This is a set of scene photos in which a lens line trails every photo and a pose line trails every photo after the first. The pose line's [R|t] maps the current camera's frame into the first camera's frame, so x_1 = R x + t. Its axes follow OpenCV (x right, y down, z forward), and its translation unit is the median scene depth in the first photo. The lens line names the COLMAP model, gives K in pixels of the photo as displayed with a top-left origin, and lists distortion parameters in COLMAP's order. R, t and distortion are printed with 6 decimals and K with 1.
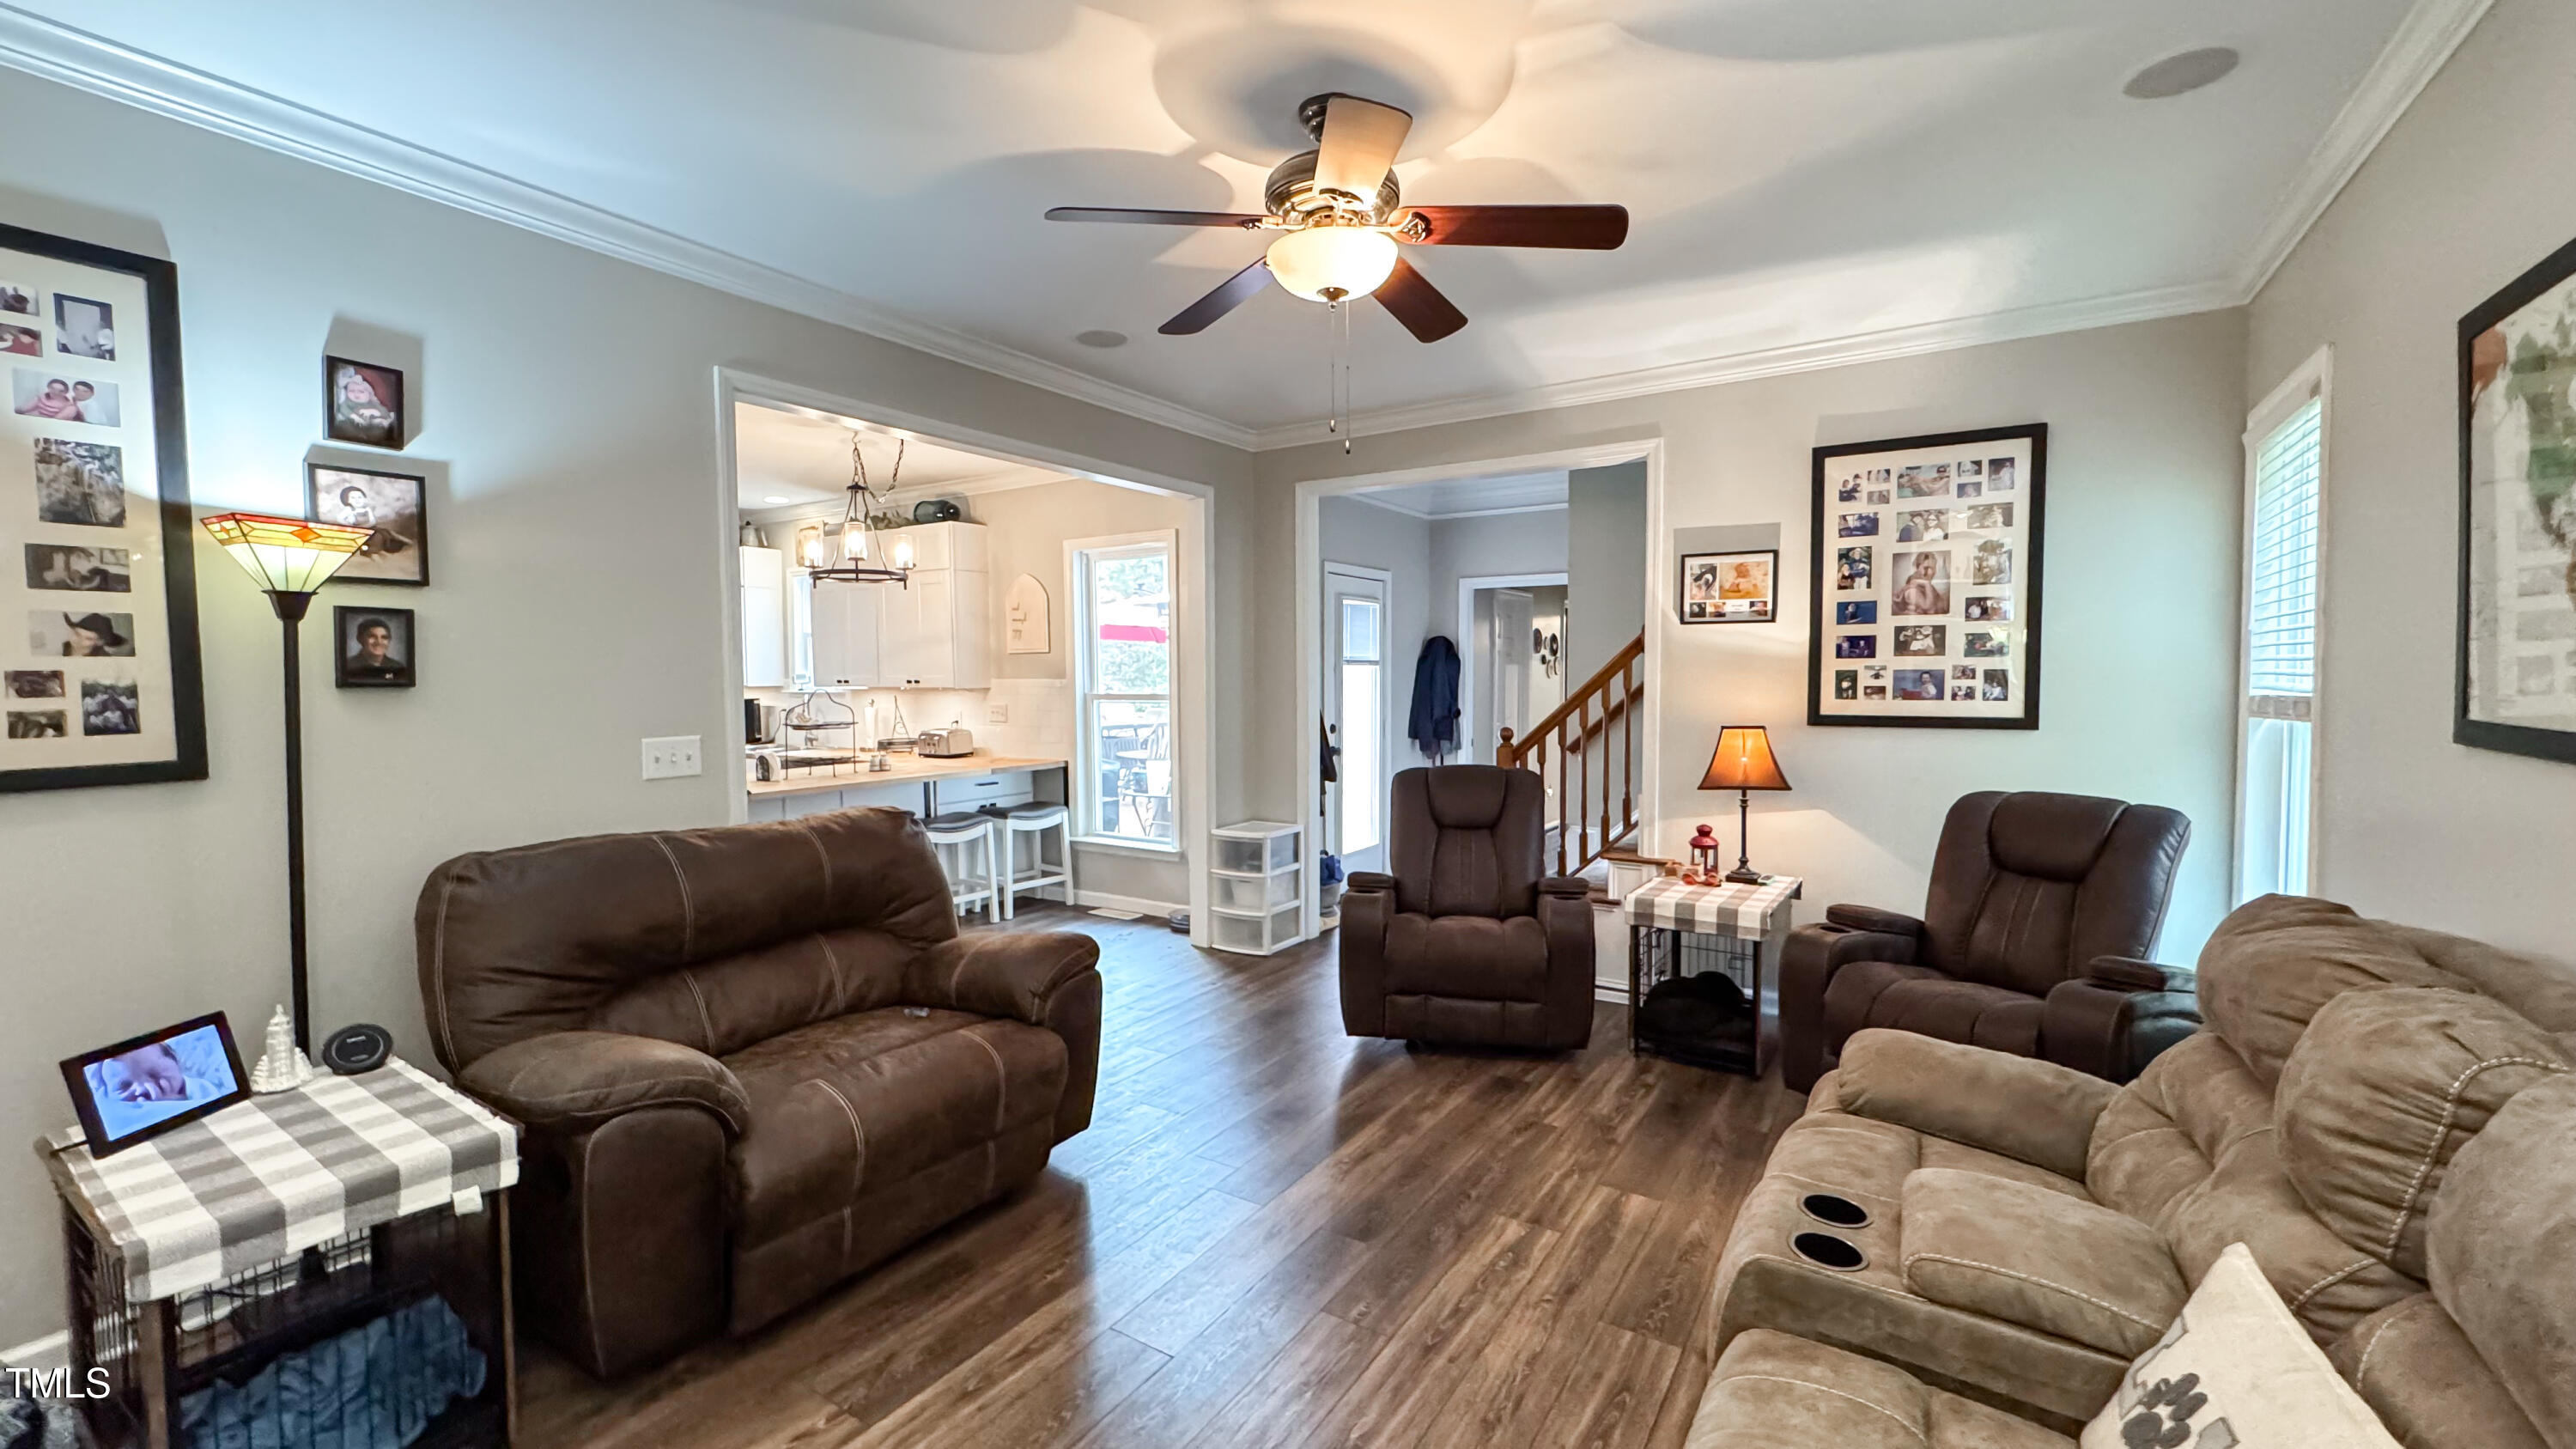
lens RADIAL K [[1034.9, 0, 1288.0], [0, 1034.9, 724.5], [0, 0, 1]] dist [0.000660, 0.000183]
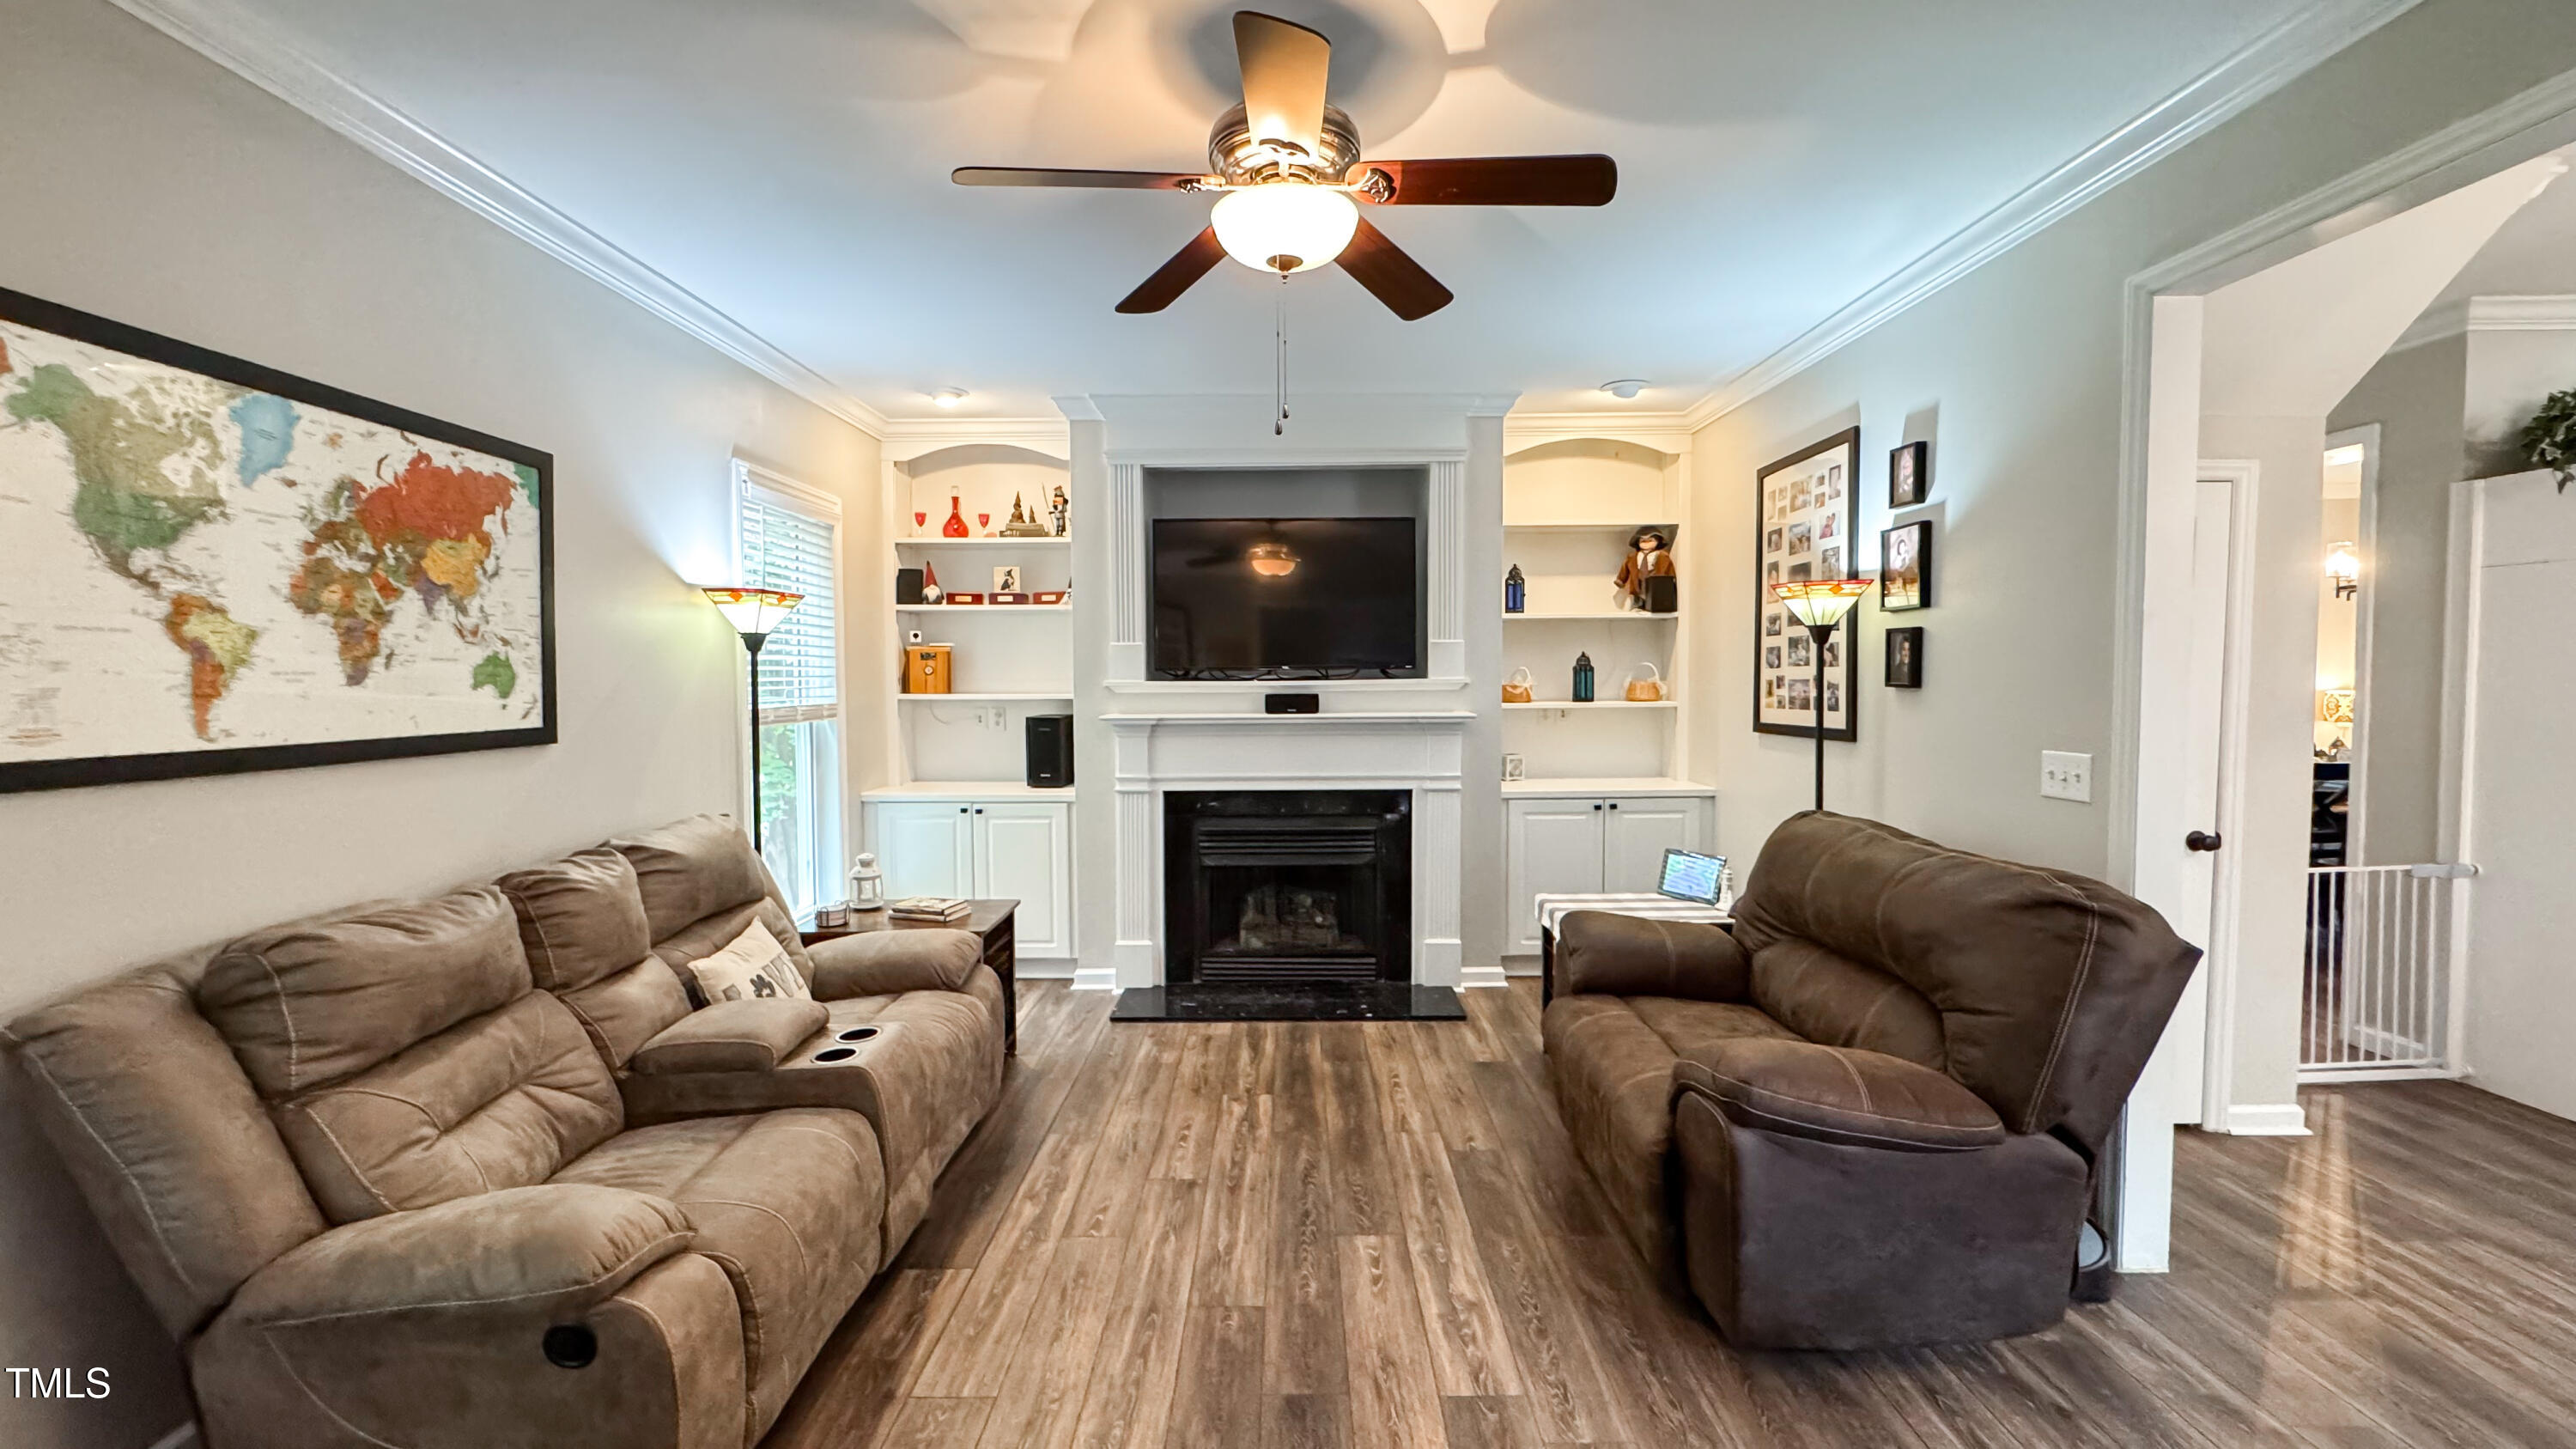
lens RADIAL K [[1034.9, 0, 1288.0], [0, 1034.9, 724.5], [0, 0, 1]] dist [0.000660, 0.000183]
pose [[-0.843471, 0.036204, -0.535953, 0.512855], [-0.015351, 0.995694, 0.091419, -0.099428], [0.536955, 0.085337, -0.839284, 1.723316]]
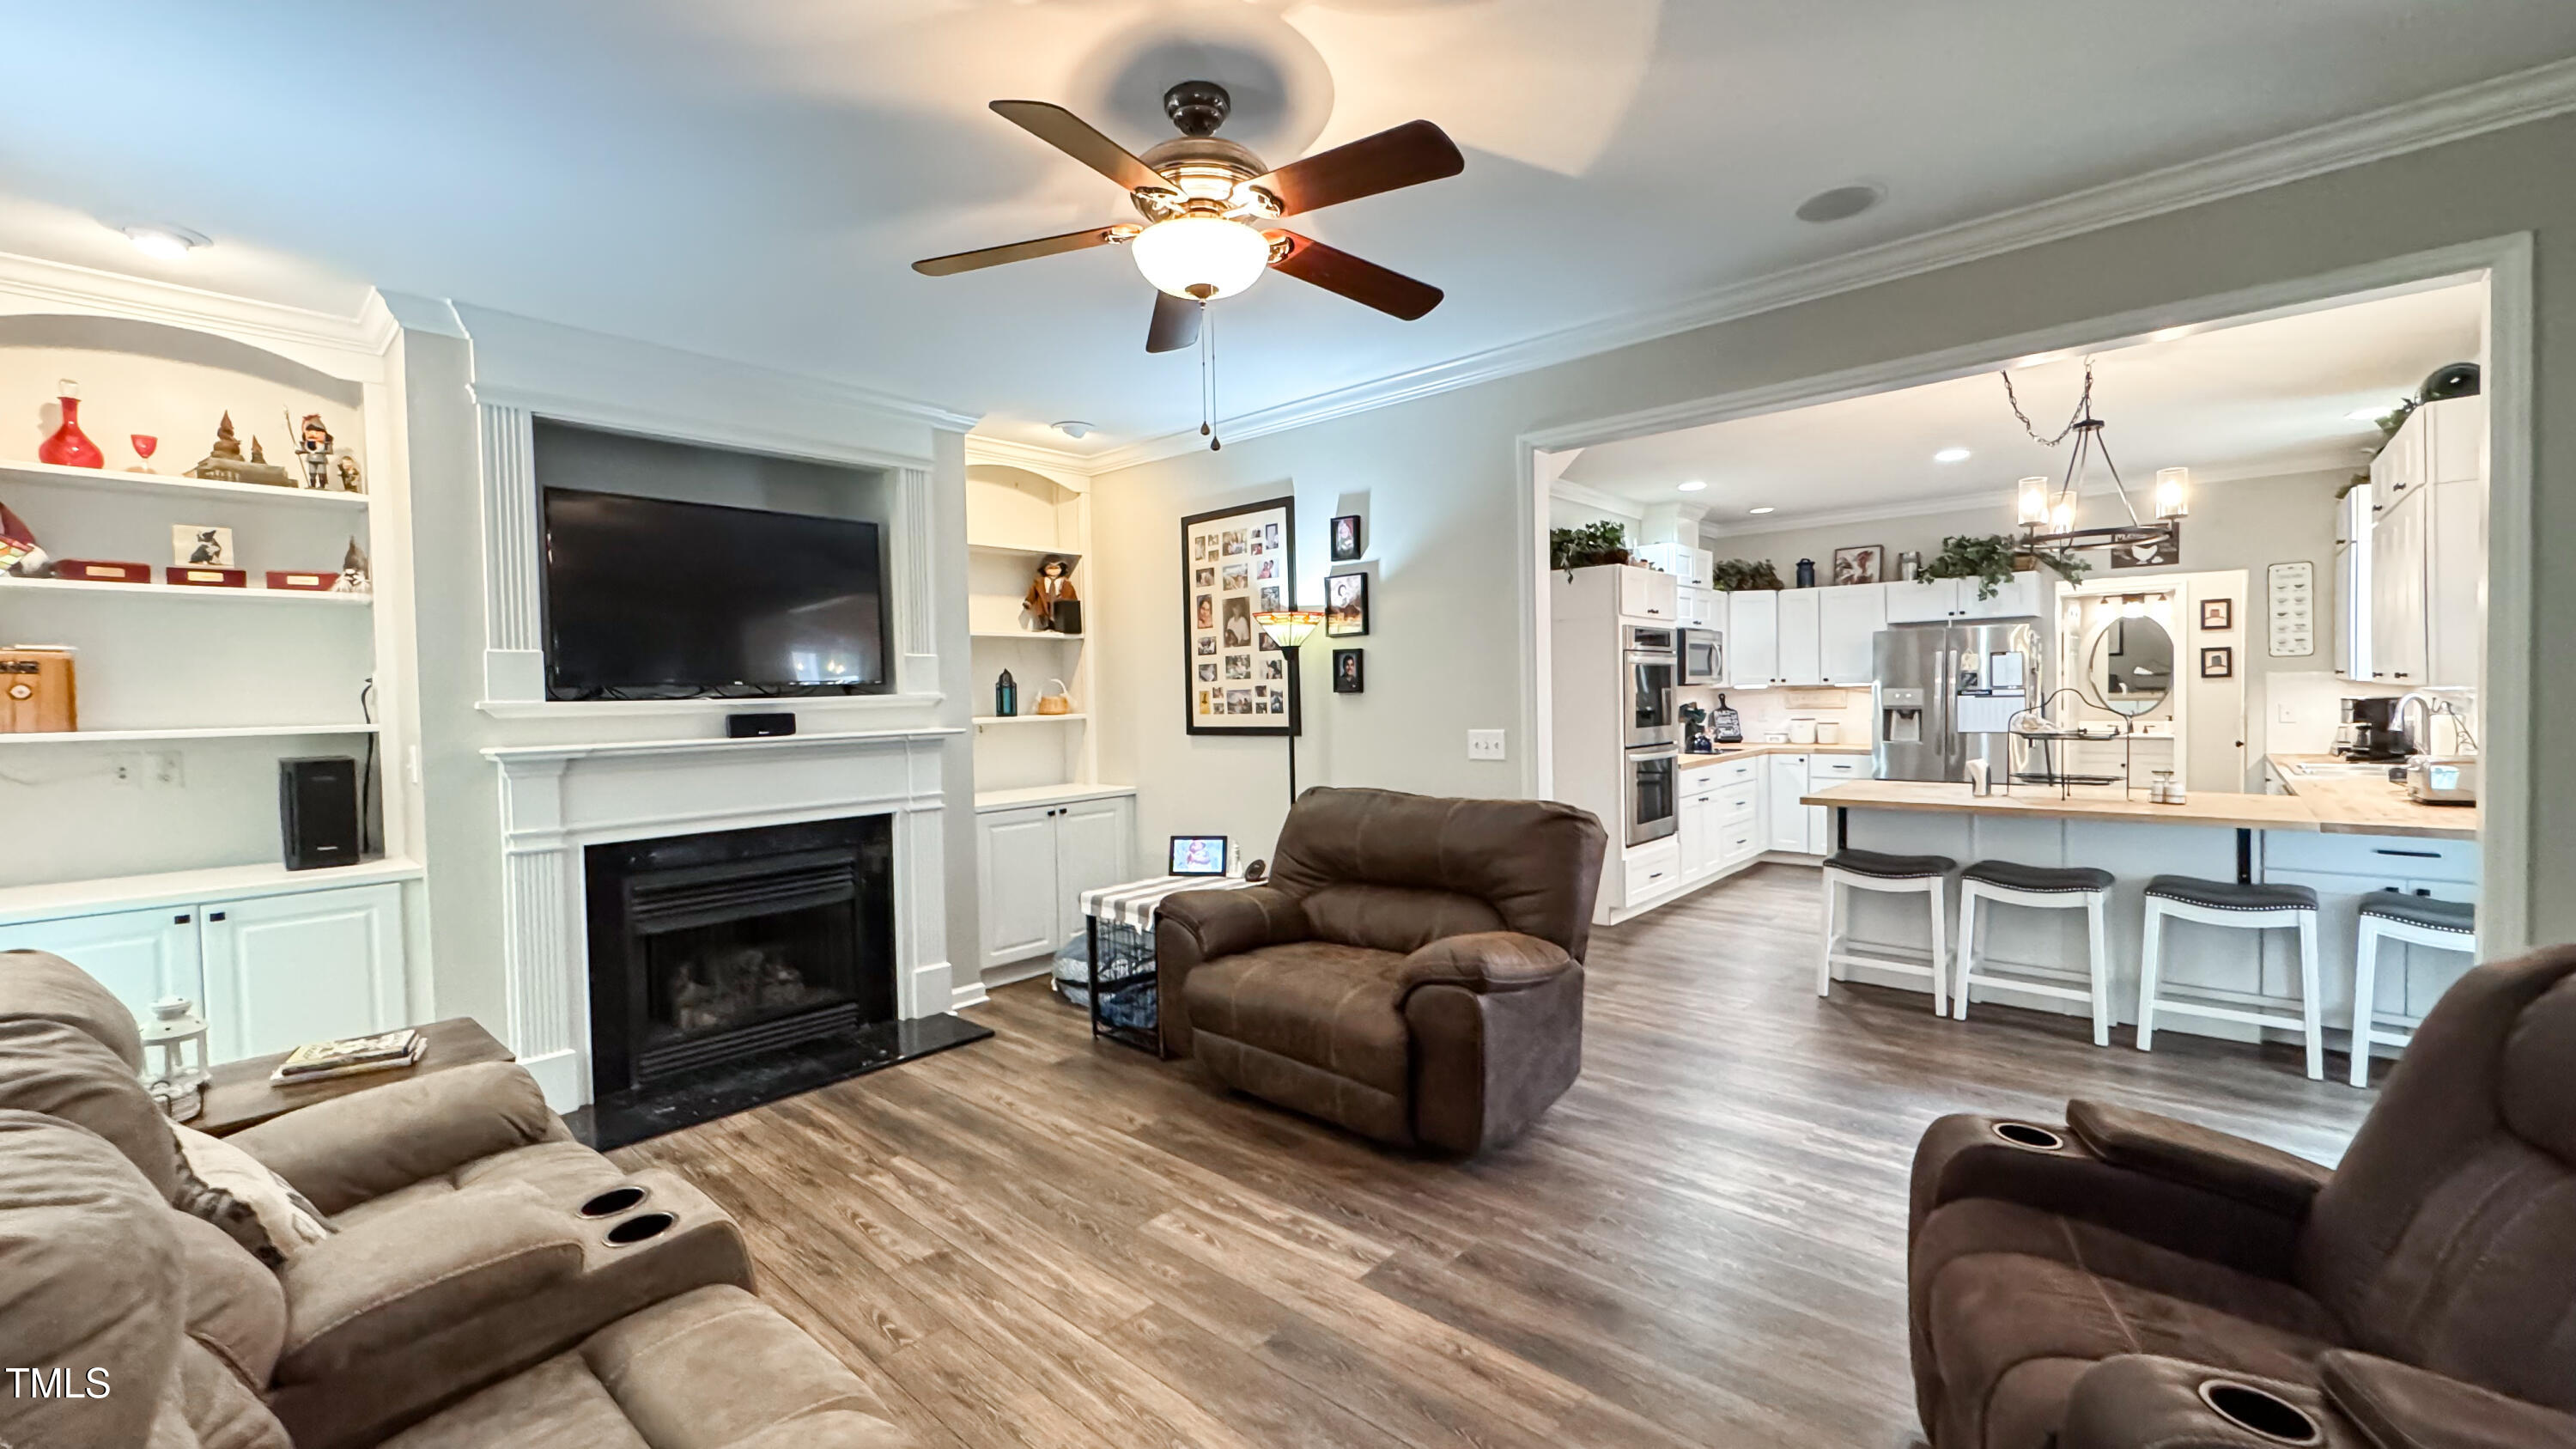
lens RADIAL K [[1034.9, 0, 1288.0], [0, 1034.9, 724.5], [0, 0, 1]] dist [0.000660, 0.000183]
pose [[-0.158508, 0.041609, -0.986481, 0.955654], [-0.026298, 0.998579, 0.046345, -0.062092], [0.987007, 0.033288, -0.157189, 1.201047]]
